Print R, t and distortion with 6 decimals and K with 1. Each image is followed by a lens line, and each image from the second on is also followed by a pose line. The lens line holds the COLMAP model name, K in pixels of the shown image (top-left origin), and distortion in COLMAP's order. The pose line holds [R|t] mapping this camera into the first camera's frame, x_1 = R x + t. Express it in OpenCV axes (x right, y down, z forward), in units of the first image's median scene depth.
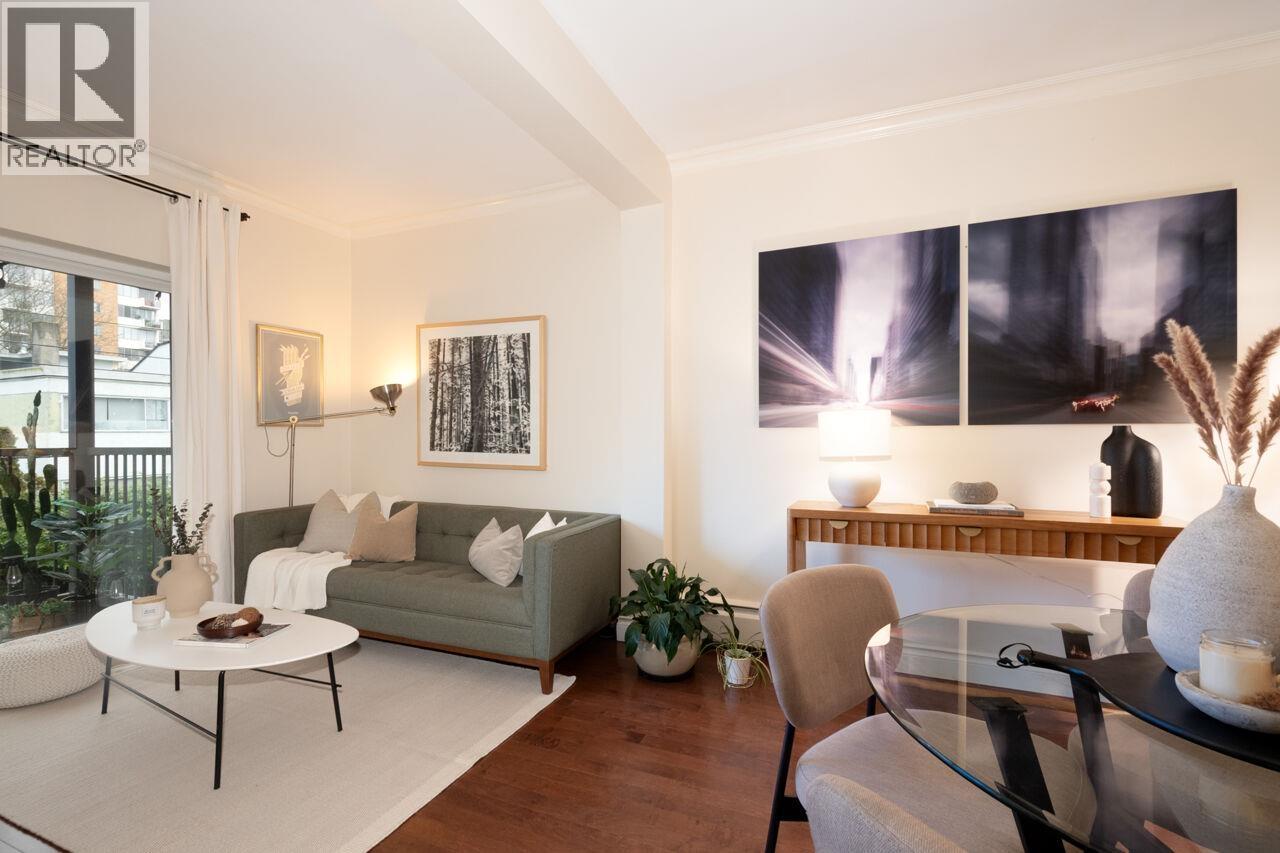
lens RADIAL K [[564.0, 0, 626.6], [0, 564.0, 433.0], [0, 0, 1]] dist [0.013064, -0.002011]
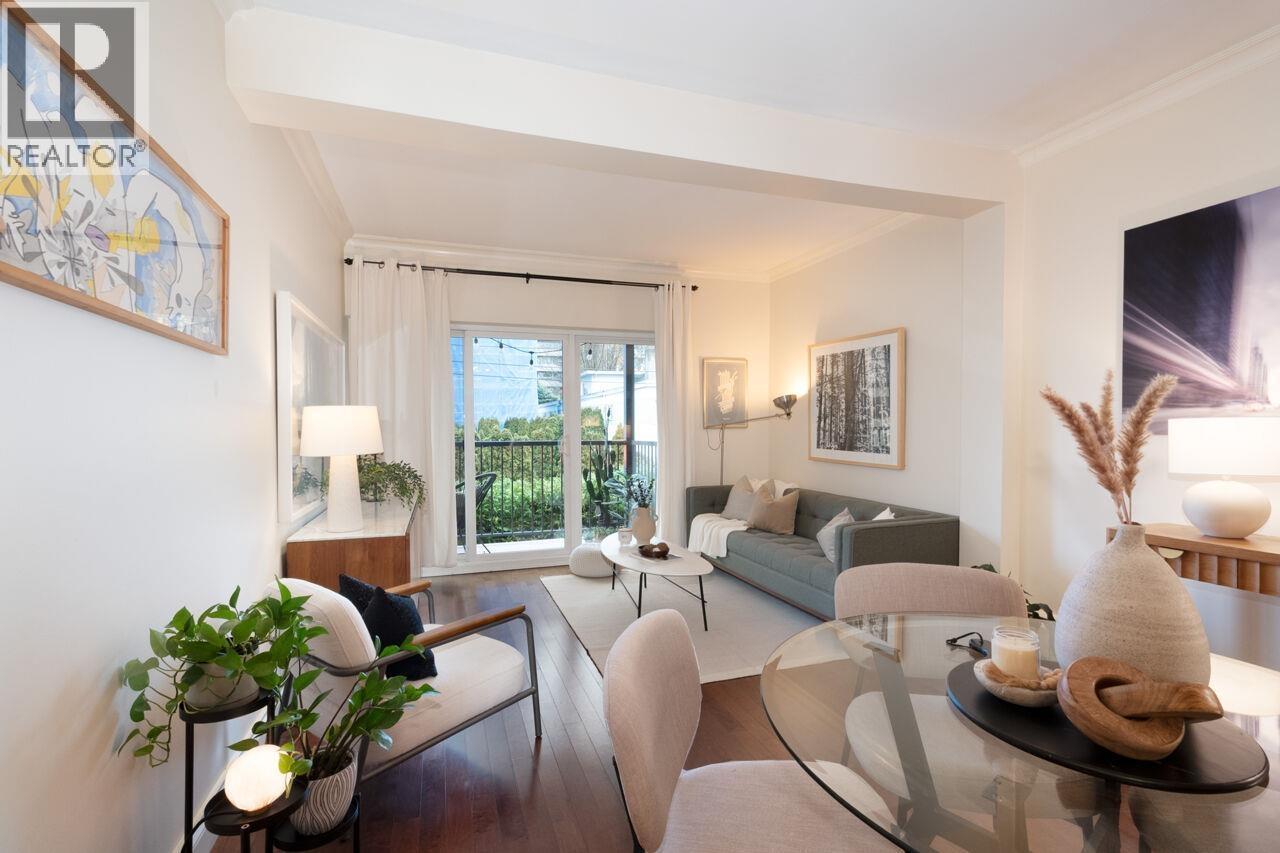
lens RADIAL K [[564.0, 0, 639.9], [0, 564.0, 414.6], [0, 0, 1]] dist [0.013064, -0.002011]
pose [[0.677990, -0.016924, -0.734876, 0.357102], [0.007701, 0.999844, -0.015922, -0.030407], [0.735031, 0.005136, 0.678014, -0.127915]]
